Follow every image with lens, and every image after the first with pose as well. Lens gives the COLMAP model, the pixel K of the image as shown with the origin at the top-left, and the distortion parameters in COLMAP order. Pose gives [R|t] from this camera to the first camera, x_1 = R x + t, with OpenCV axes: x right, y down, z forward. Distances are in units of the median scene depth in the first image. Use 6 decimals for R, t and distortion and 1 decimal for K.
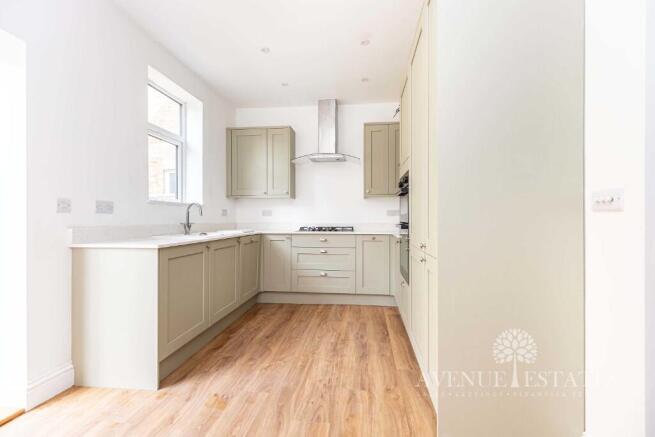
lens RADIAL K [[304.6, 0, 327.9], [0, 304.6, 215.5], [0, 0, 1]] dist [0.005758, 0.002000]
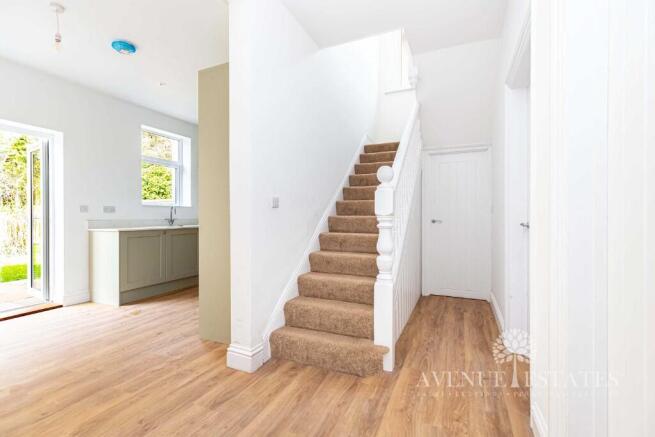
lens RADIAL K [[304.6, 0, 328.2], [0, 304.6, 220.1], [0, 0, 1]] dist [0.005758, 0.002000]
pose [[0.953372, 0.000615, -0.301798, 1.065938], [0.003010, 0.999929, 0.011545, 0.019943], [0.301784, -0.011915, 0.953302, -0.342292]]
